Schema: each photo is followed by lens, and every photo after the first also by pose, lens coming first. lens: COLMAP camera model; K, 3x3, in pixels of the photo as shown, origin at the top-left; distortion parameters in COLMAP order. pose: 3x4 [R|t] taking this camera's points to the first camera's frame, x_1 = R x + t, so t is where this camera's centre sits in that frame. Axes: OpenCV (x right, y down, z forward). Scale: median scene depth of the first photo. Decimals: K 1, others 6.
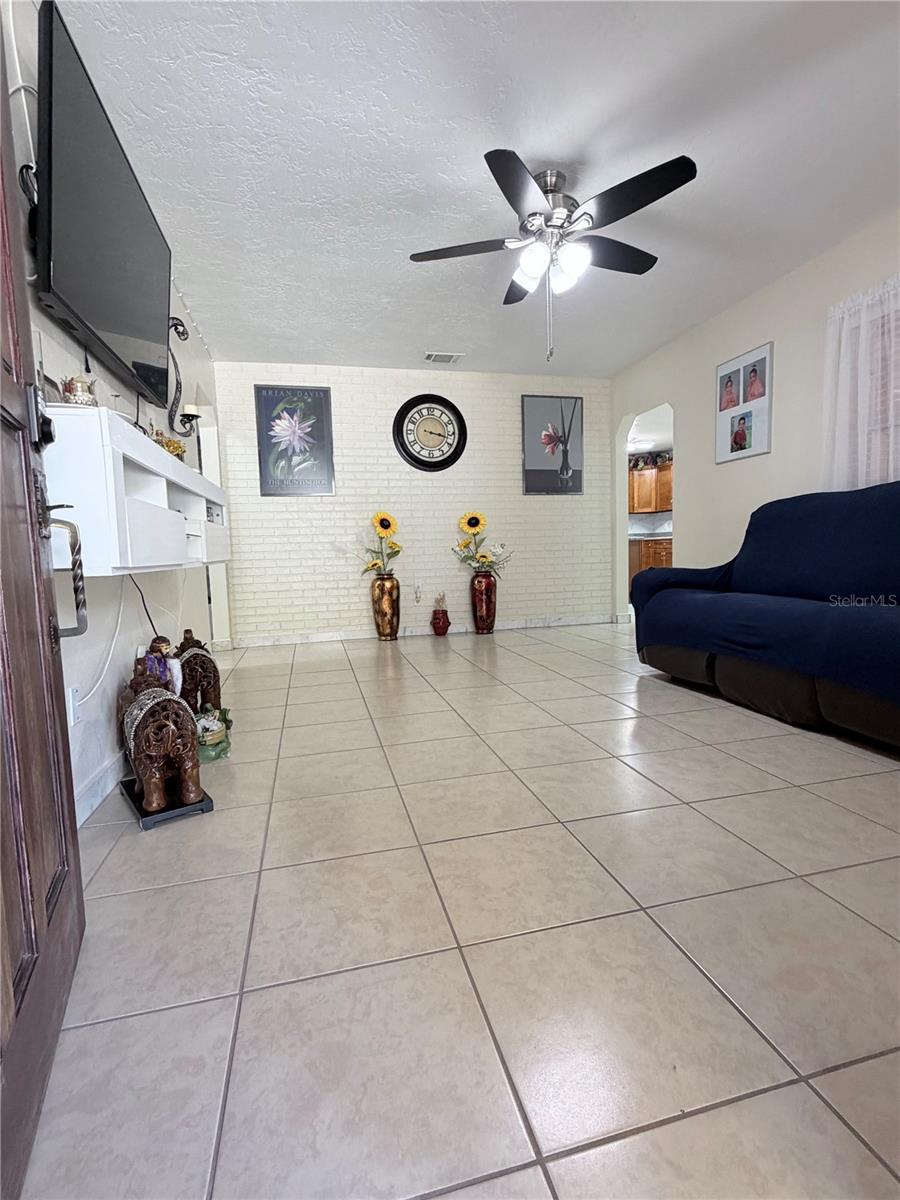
lens RADIAL K [[565.8, 0, 447.5], [0, 565.8, 599.7], [0, 0, 1]] dist [-0.000859, -0.000039]
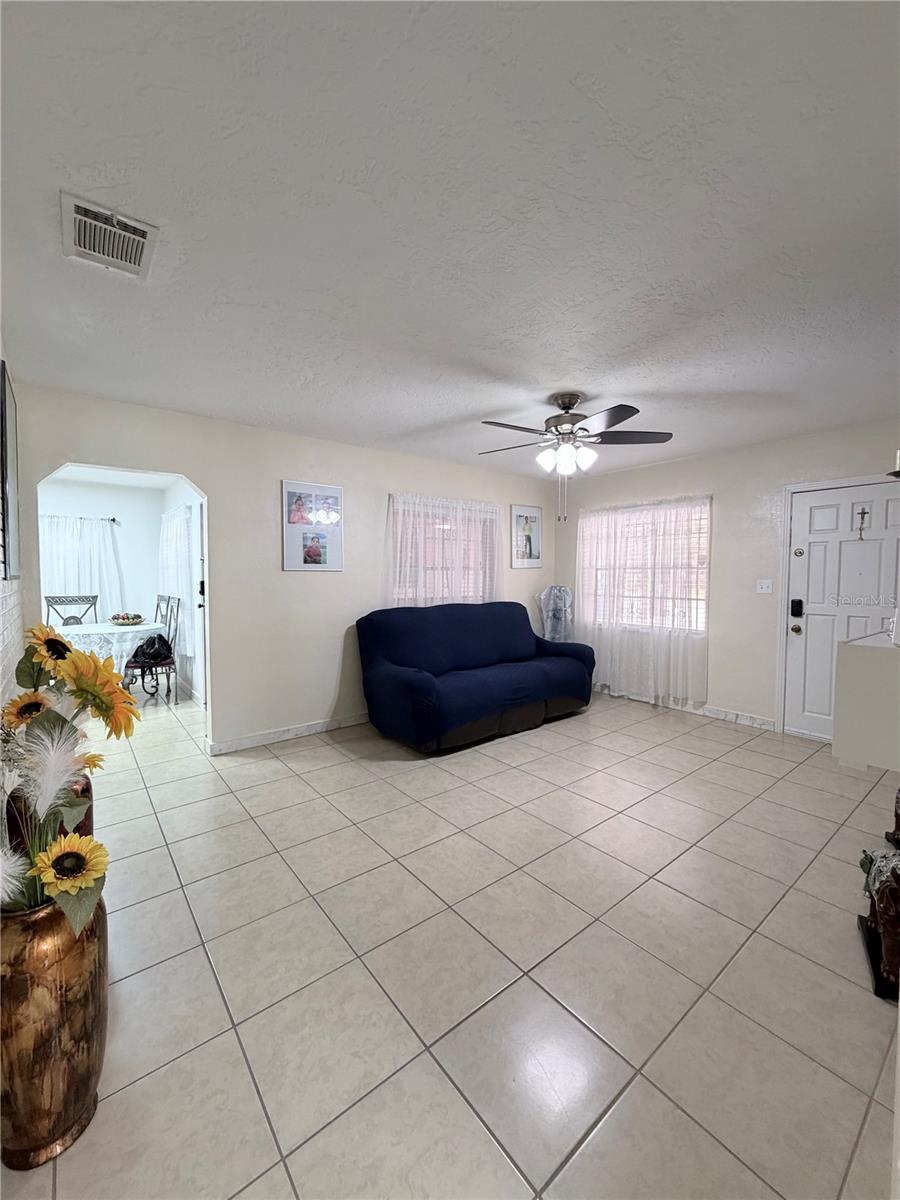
lens RADIAL K [[479.3, 0, 447.9], [0, 479.3, 604.1], [0, 0, 1]] dist [0.002164, -0.000492]
pose [[-0.406995, -0.021335, 0.913181, -0.505738], [0.091031, 0.993803, 0.063790, -0.219867], [-0.908883, 0.109090, -0.402531, 1.162236]]
